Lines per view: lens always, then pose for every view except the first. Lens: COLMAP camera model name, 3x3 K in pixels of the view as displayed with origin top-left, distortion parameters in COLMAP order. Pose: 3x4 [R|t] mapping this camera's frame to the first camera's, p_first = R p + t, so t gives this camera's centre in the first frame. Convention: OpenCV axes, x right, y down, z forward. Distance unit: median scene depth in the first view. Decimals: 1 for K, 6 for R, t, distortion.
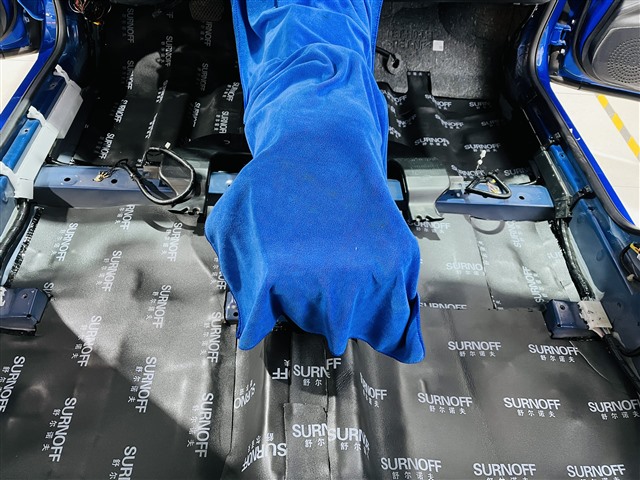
lens RADIAL K [[476.4, 0, 320.0], [0, 476.4, 240.0], [0, 0, 1]] dist [0.067545, -0.106675]
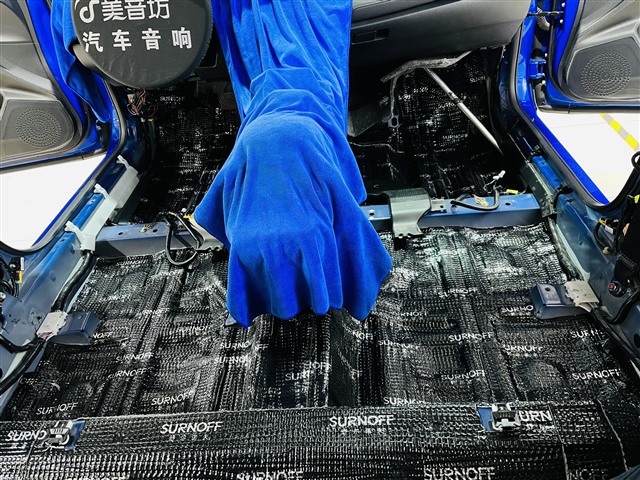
lens RADIAL K [[490.3, 0, 320.0], [0, 490.3, 240.0], [0, 0, 1]] dist [-0.003906, -0.004424]
pose [[0.979020, -0.116272, -0.167337, 0.186397], [0.077088, 0.971526, -0.224043, 0.207967], [0.188622, 0.206443, 0.960106, -0.115982]]
